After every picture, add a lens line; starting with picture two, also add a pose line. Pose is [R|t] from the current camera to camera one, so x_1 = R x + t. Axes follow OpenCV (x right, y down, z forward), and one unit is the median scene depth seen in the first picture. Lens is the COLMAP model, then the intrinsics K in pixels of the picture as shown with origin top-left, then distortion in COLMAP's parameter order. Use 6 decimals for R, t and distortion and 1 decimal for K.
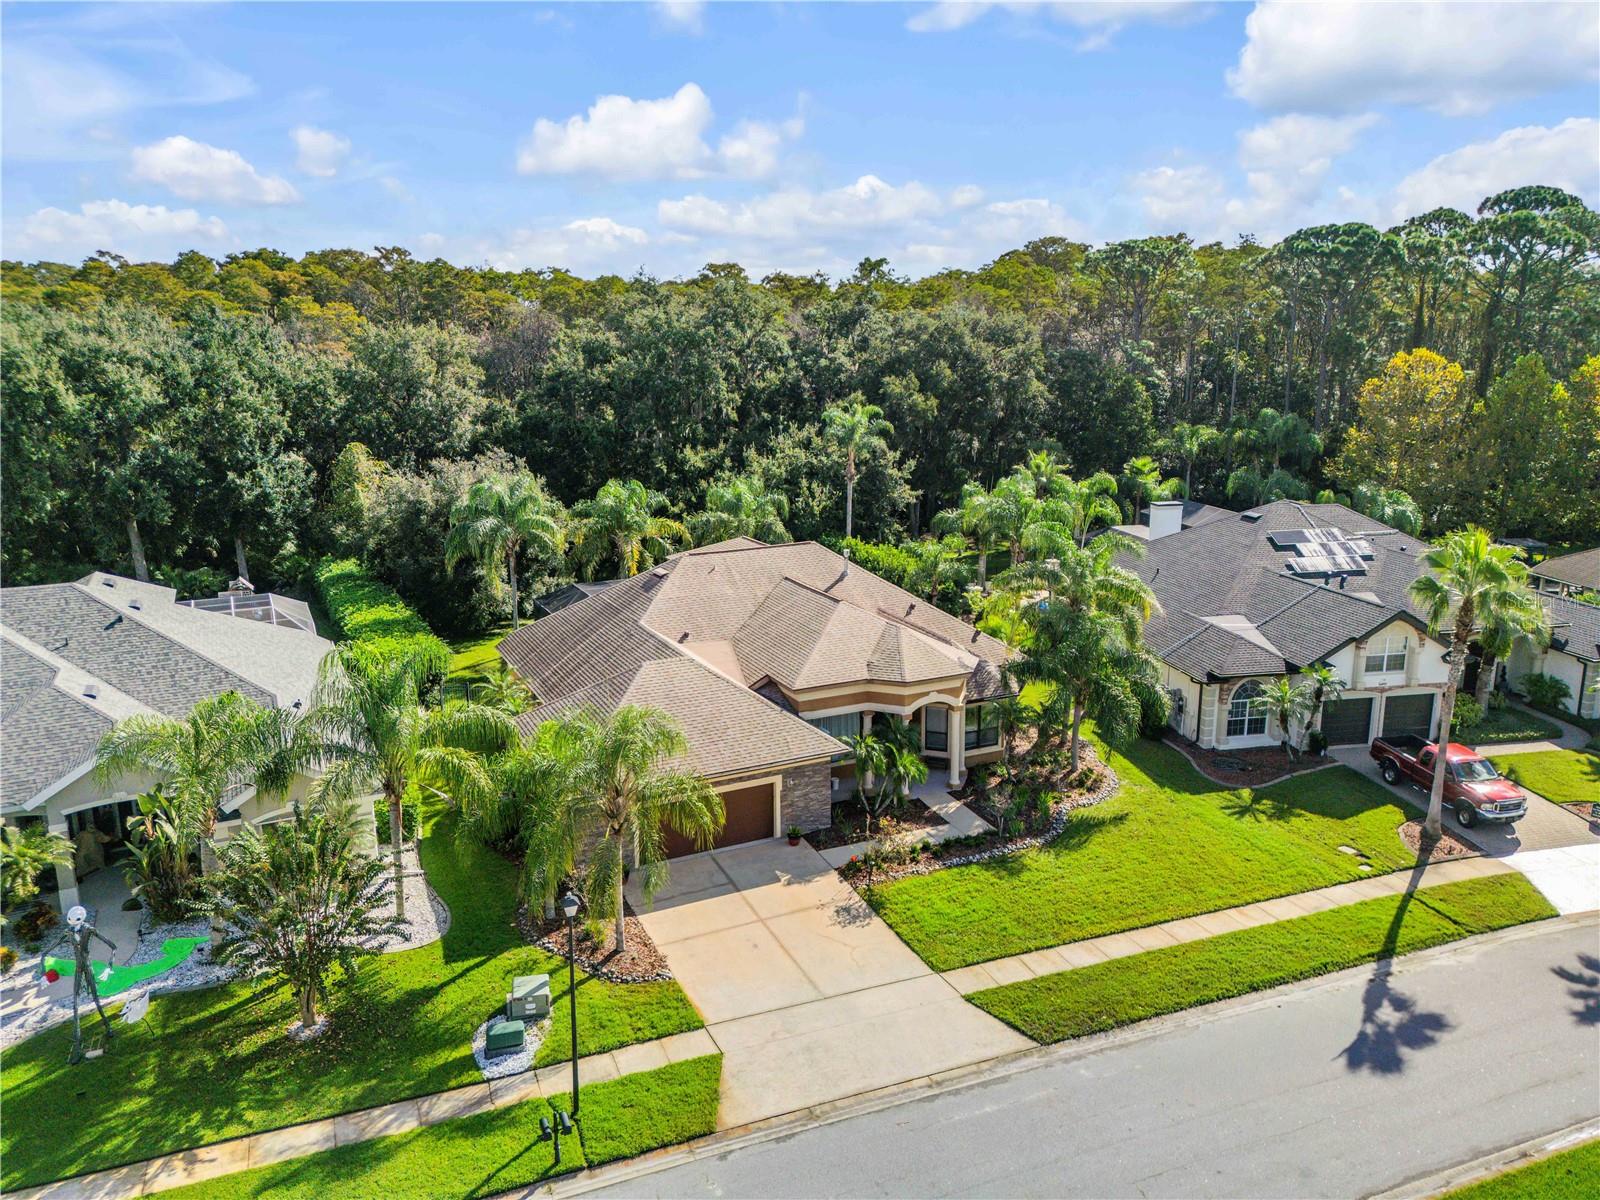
lens RADIAL K [[1178.5, 0, 798.7], [0, 1178.5, 585.7], [0, 0, 1]] dist [0.017050, 0.005645]
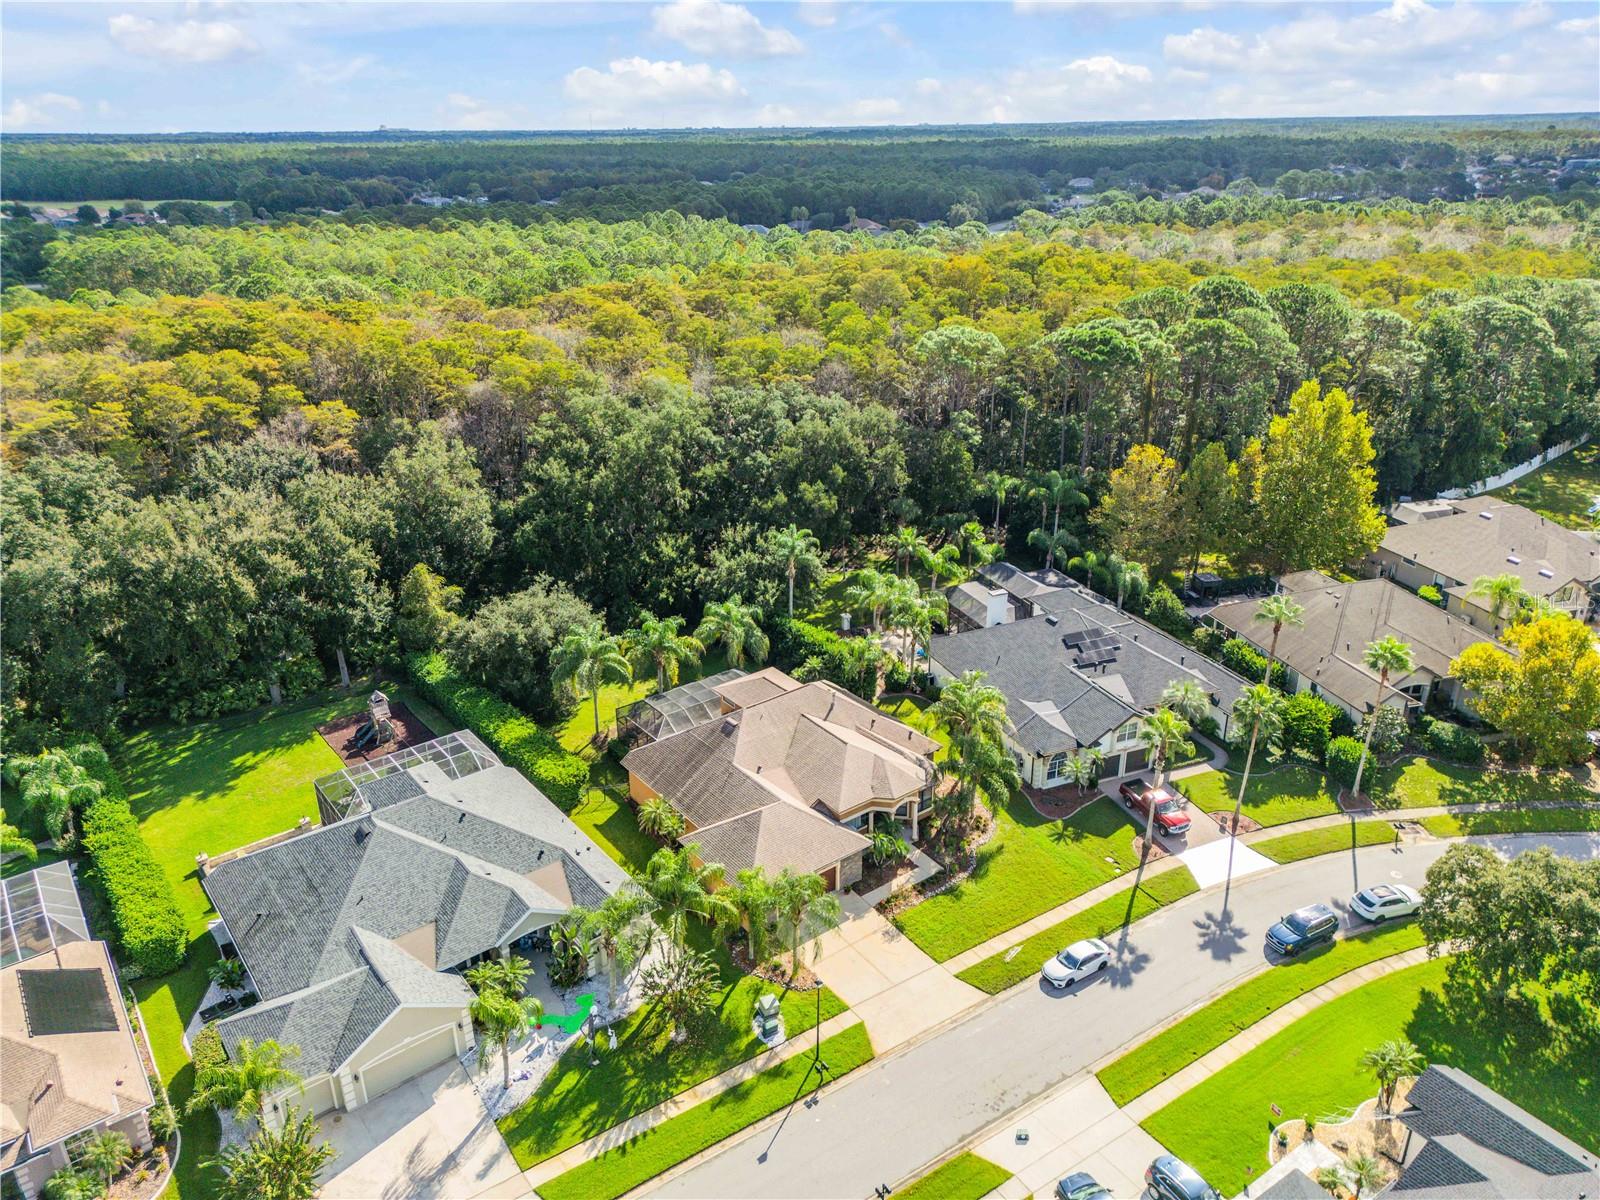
lens RADIAL K [[1178.5, 0, 805.9], [0, 1178.5, 592.8], [0, 0, 1]] dist [0.017050, 0.005645]
pose [[0.979211, -0.084743, 0.184294, -0.377646], [0.049557, 0.980964, 0.187759, -0.620998], [-0.196697, -0.174722, 0.964771, -0.765971]]
